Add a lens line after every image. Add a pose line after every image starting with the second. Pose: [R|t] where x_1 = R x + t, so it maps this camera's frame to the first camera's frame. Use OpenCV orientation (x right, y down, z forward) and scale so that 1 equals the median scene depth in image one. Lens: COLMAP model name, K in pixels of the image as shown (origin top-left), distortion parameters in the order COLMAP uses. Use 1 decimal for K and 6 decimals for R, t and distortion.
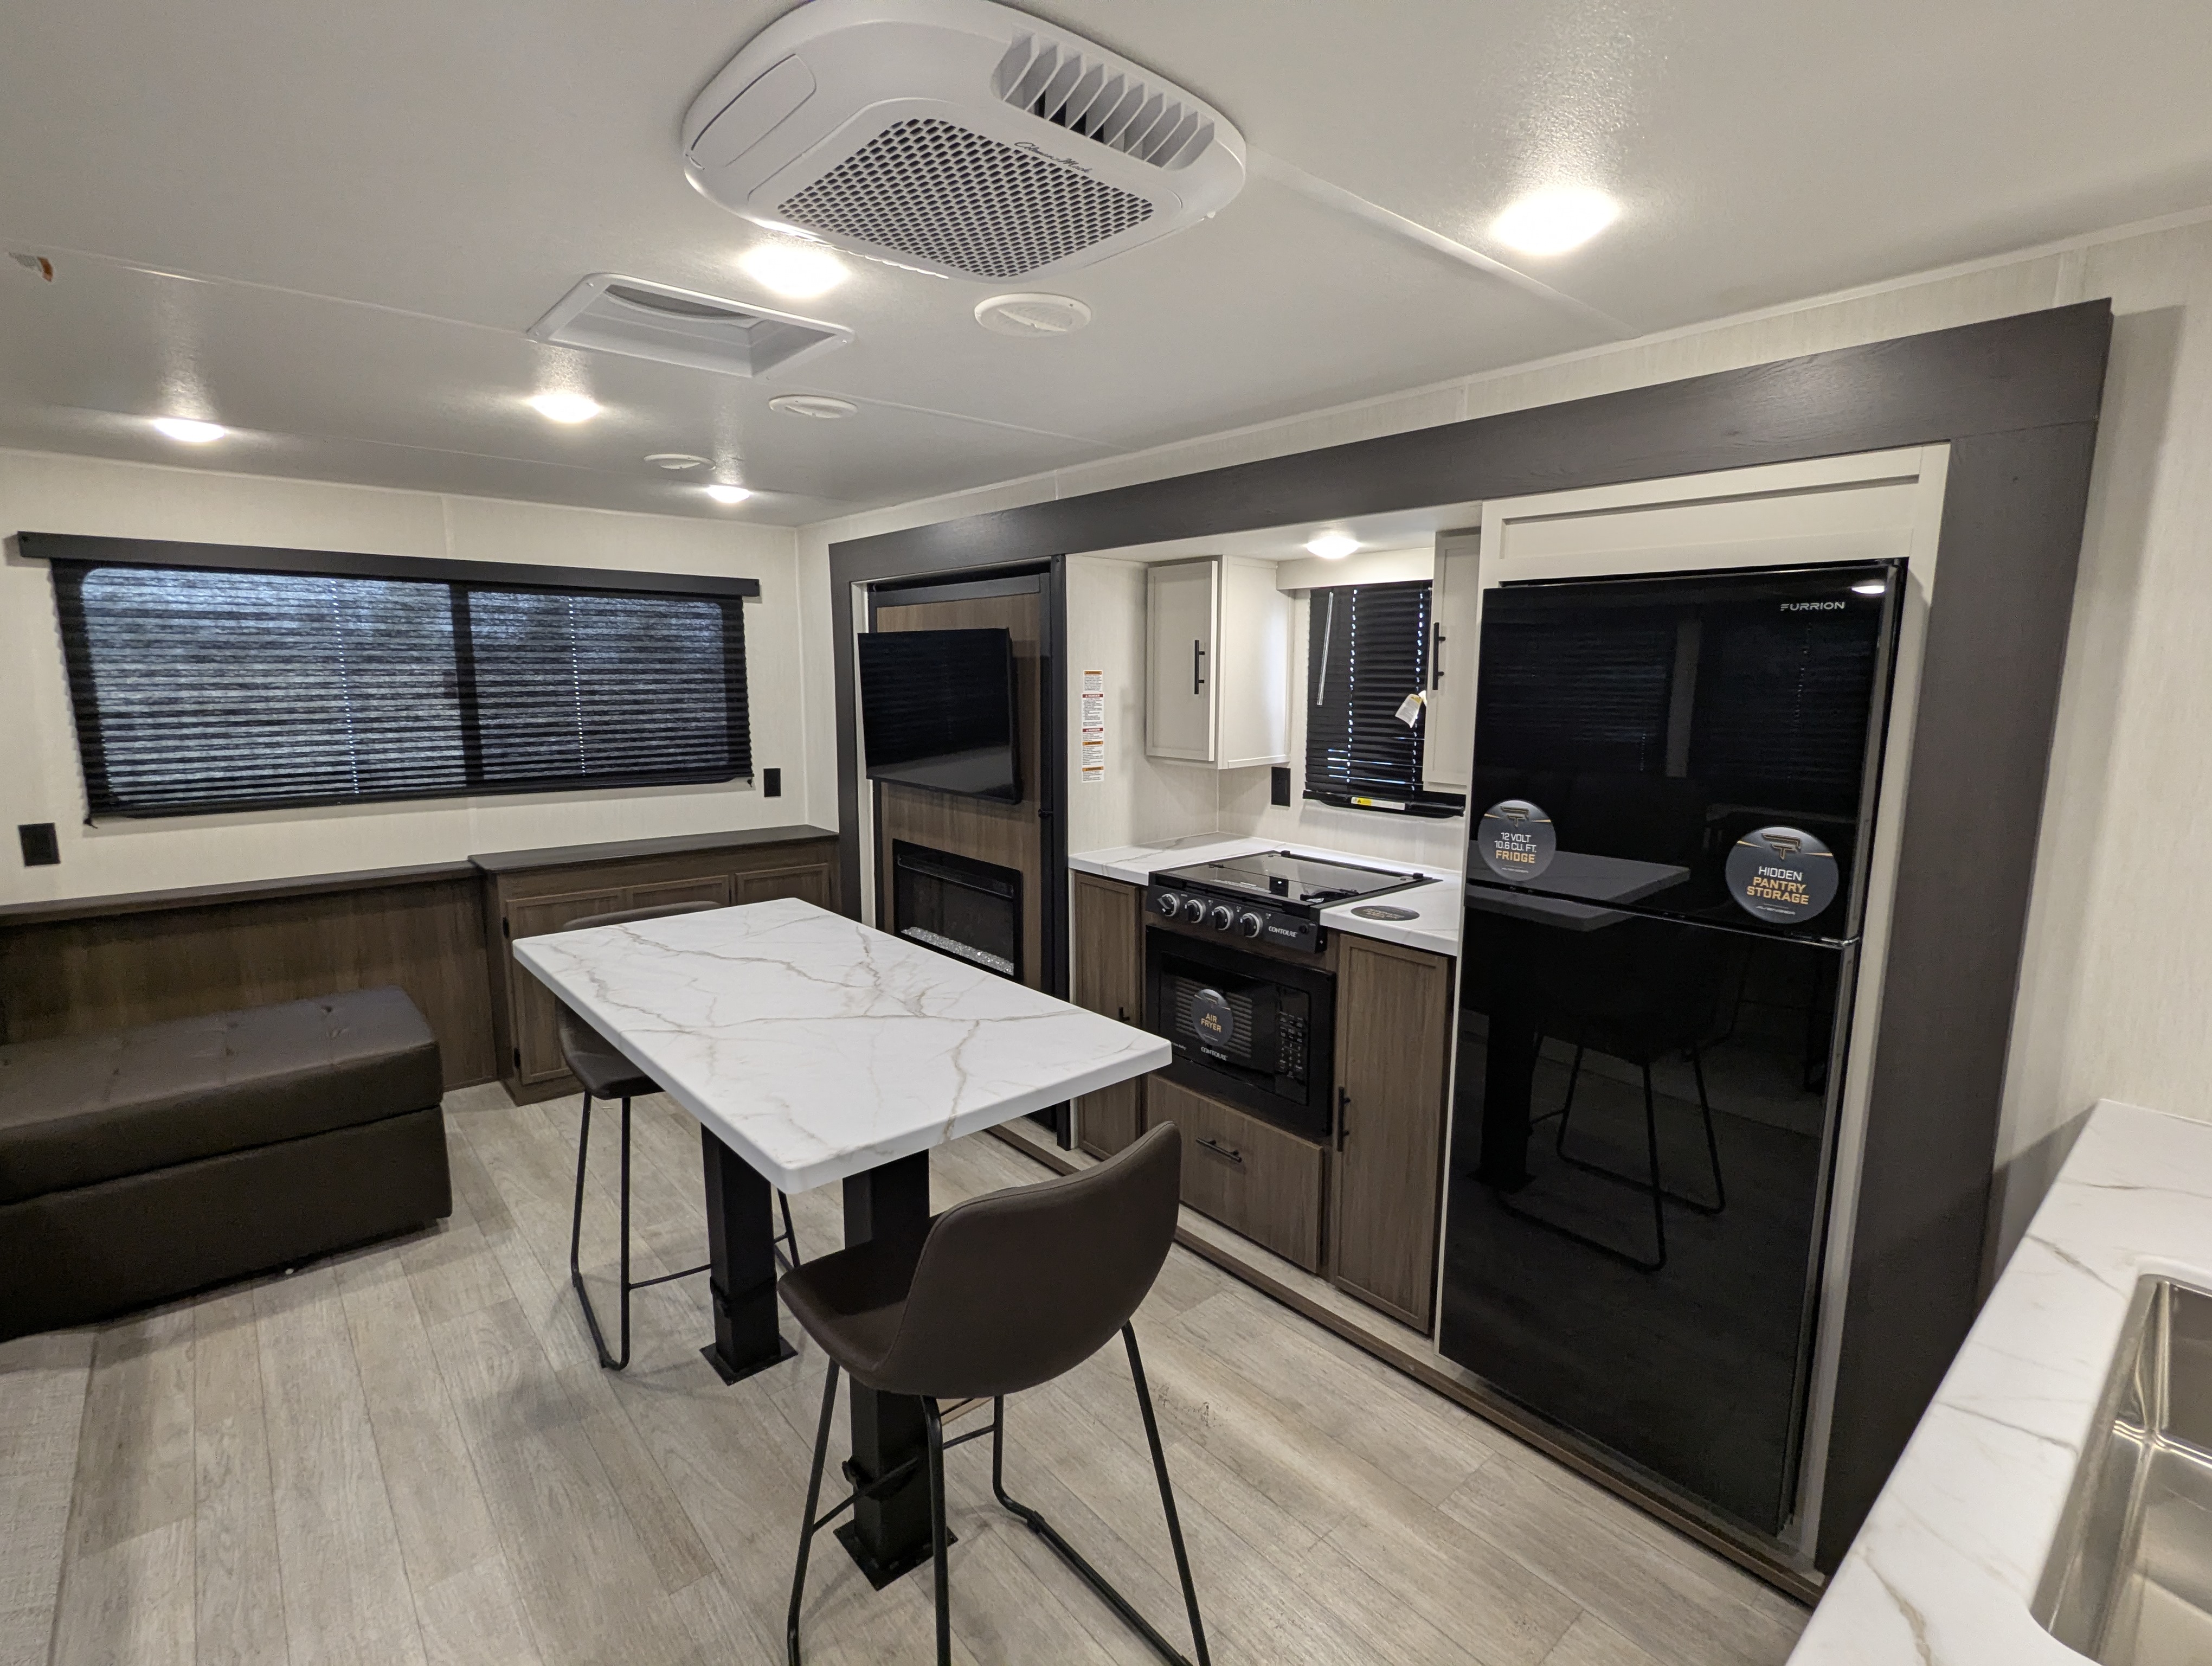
lens RADIAL K [[1049.4, 0, 1105.4], [0, 1049.4, 837.5], [0, 0, 1]] dist [-0.002402, 0.001361]
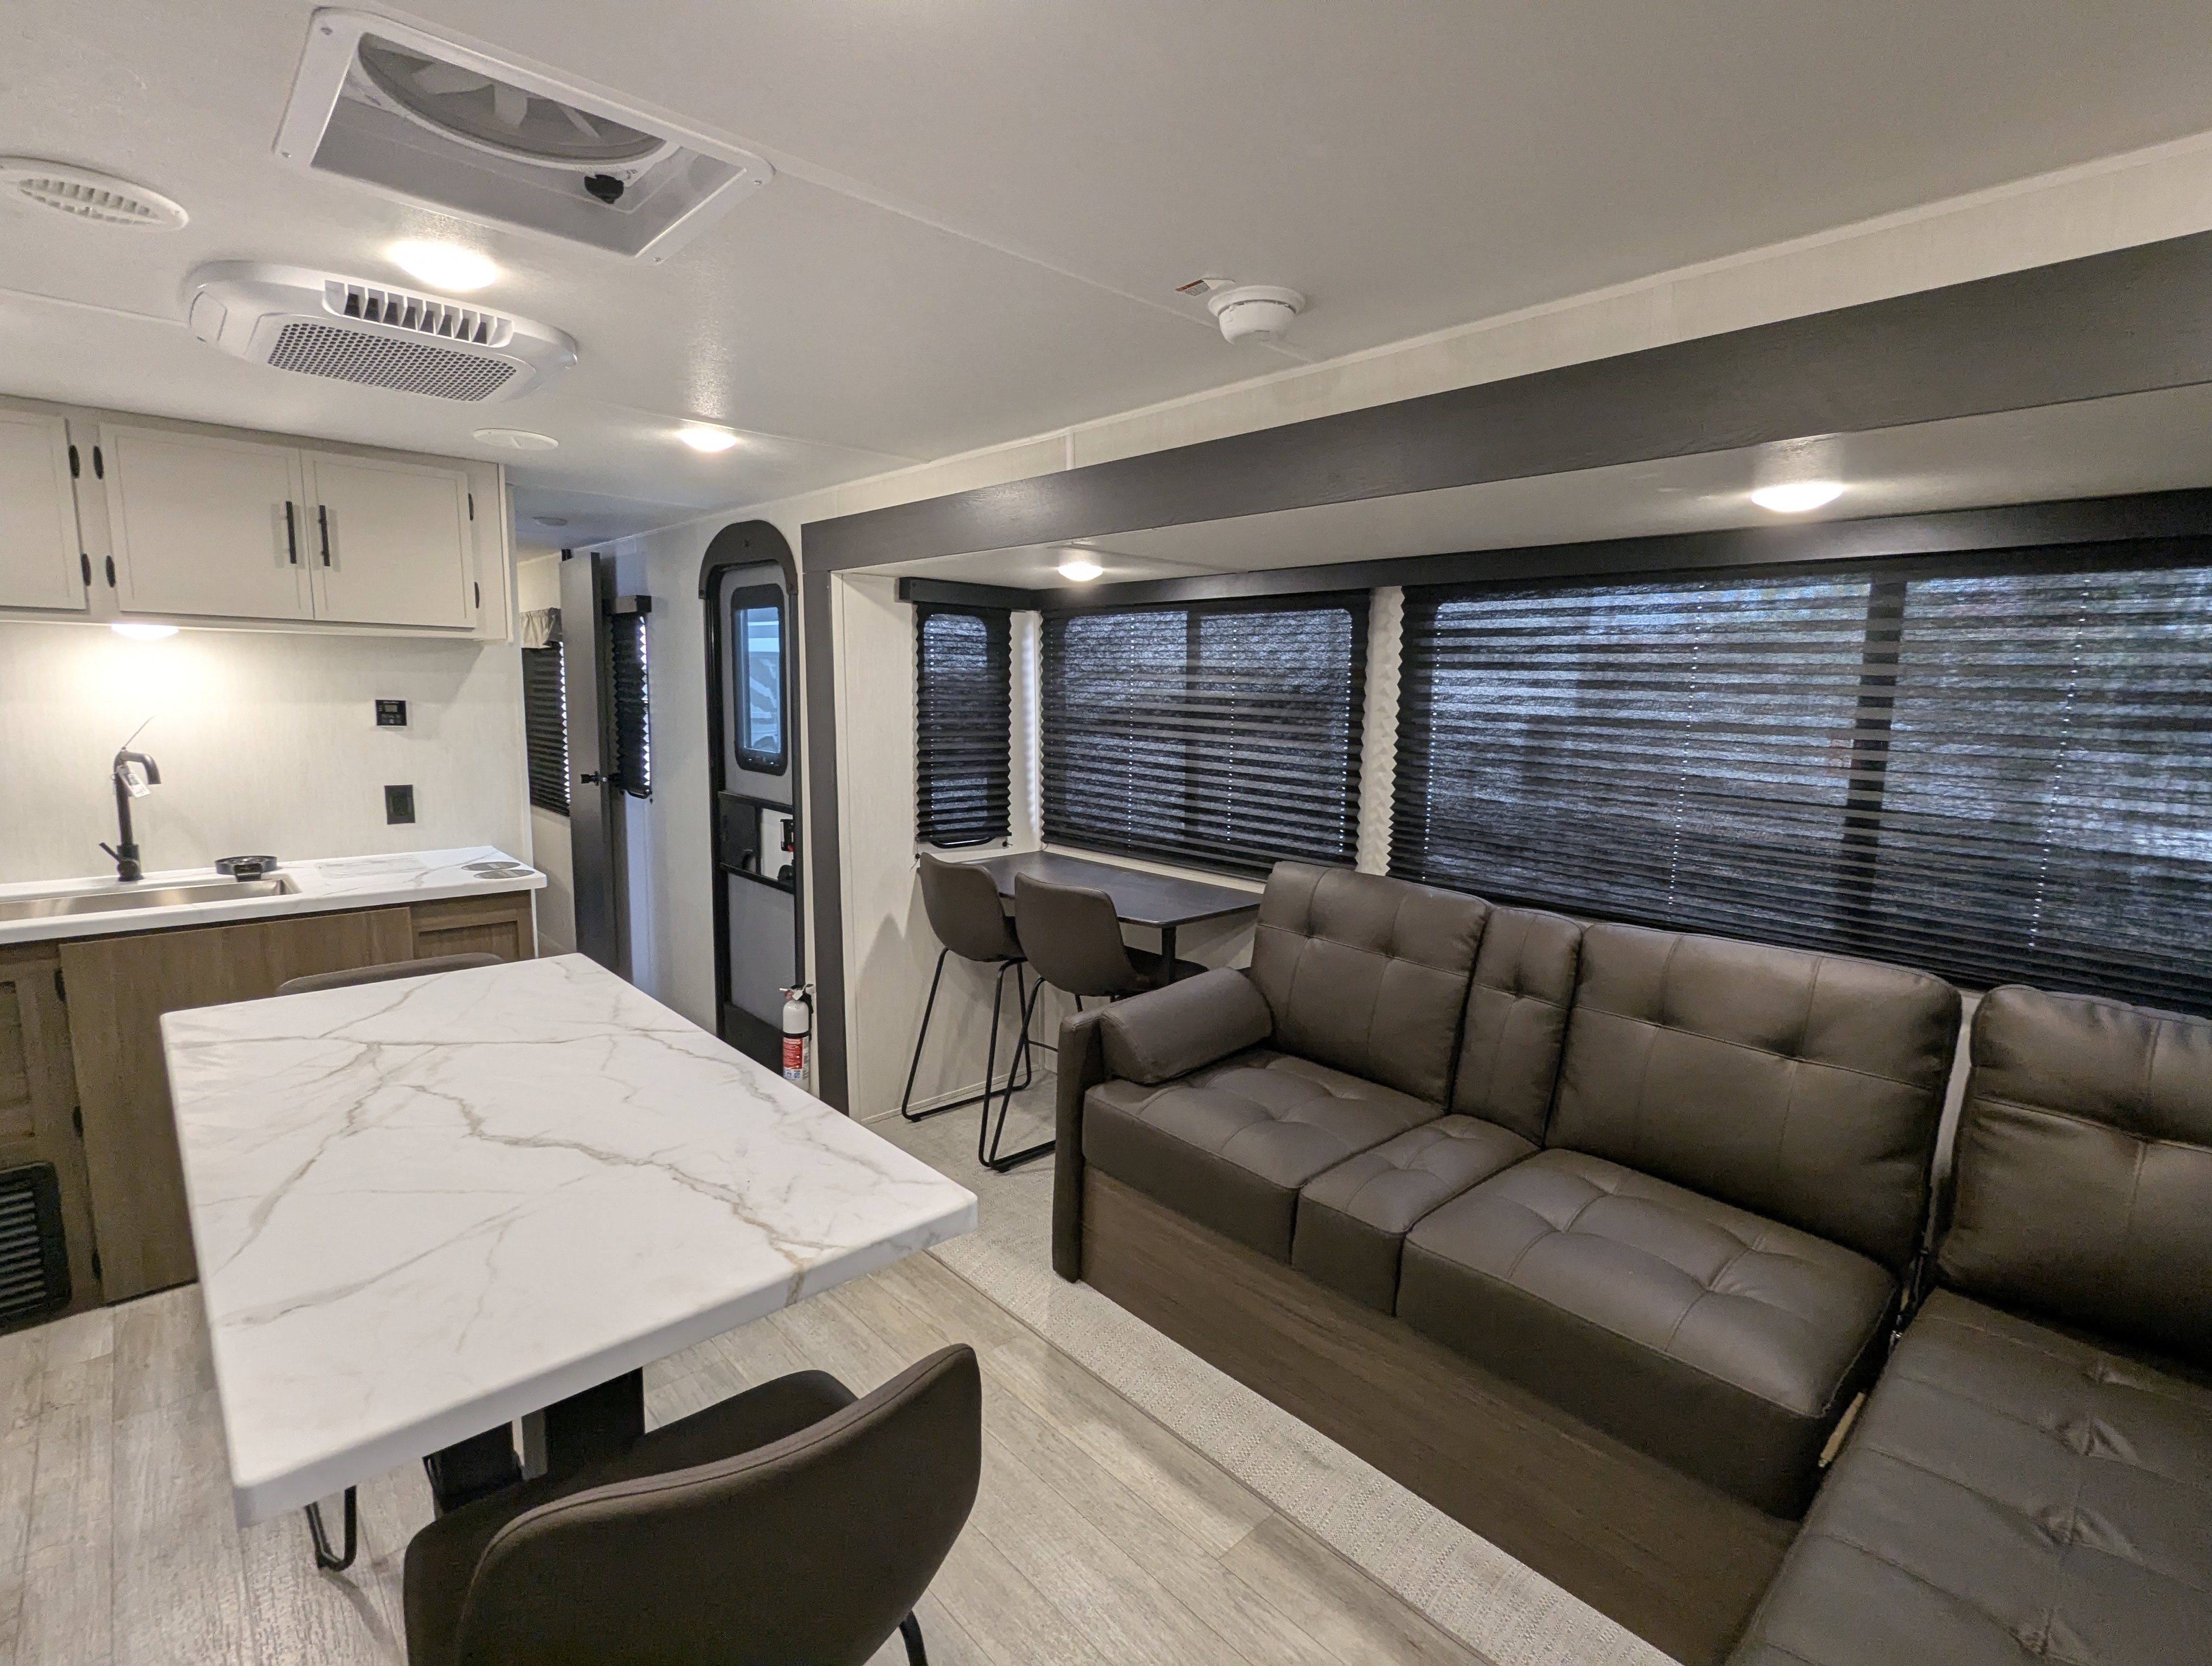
lens RADIAL K [[1049.4, 0, 1104.8], [0, 1049.4, 837.2], [0, 0, 1]] dist [-0.002402, 0.001361]
pose [[-0.998982, -0.019583, -0.040643, -0.490895], [-0.030992, 0.952554, 0.302788, -0.187511], [0.032786, 0.303739, -0.952191, 1.174789]]
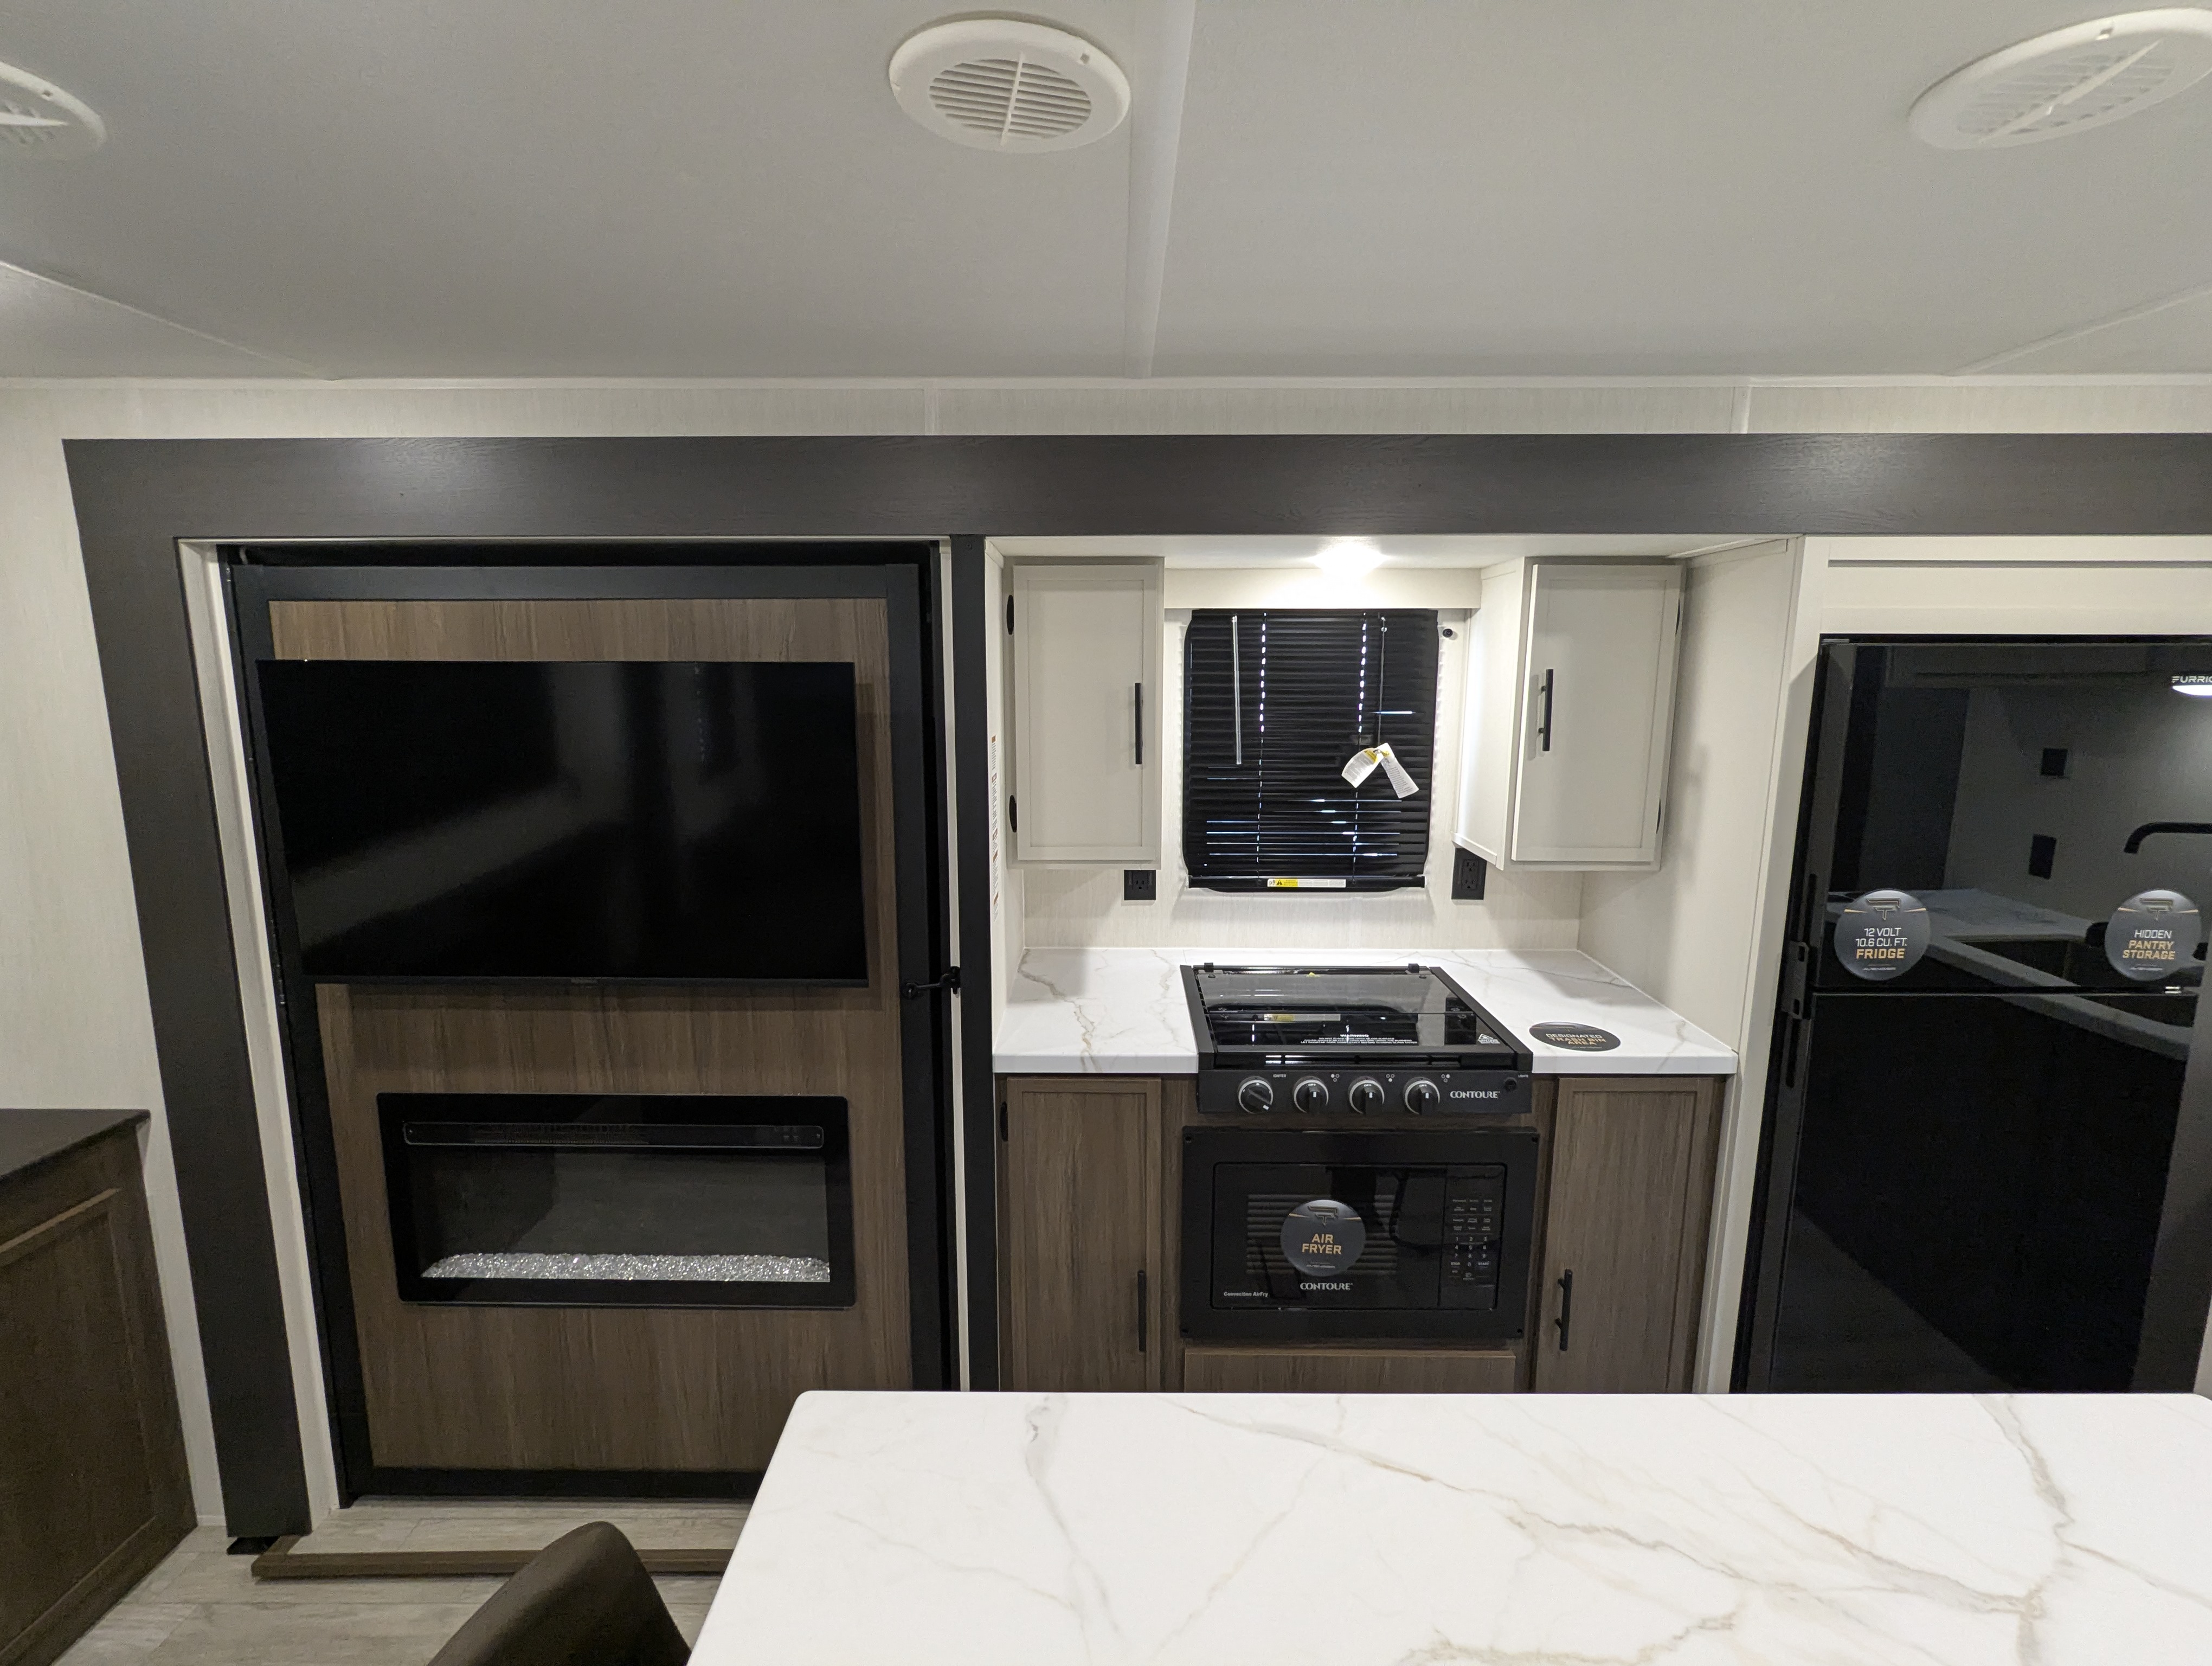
lens RADIAL K [[1049.4, 0, 1105.2], [0, 1049.4, 833.6], [0, 0, 1]] dist [-0.002402, 0.001361]
pose [[0.657753, -0.126654, 0.742509, -0.465375], [0.122226, 0.990644, 0.060705, -0.148504], [-0.743251, 0.050825, 0.667079, 0.629188]]
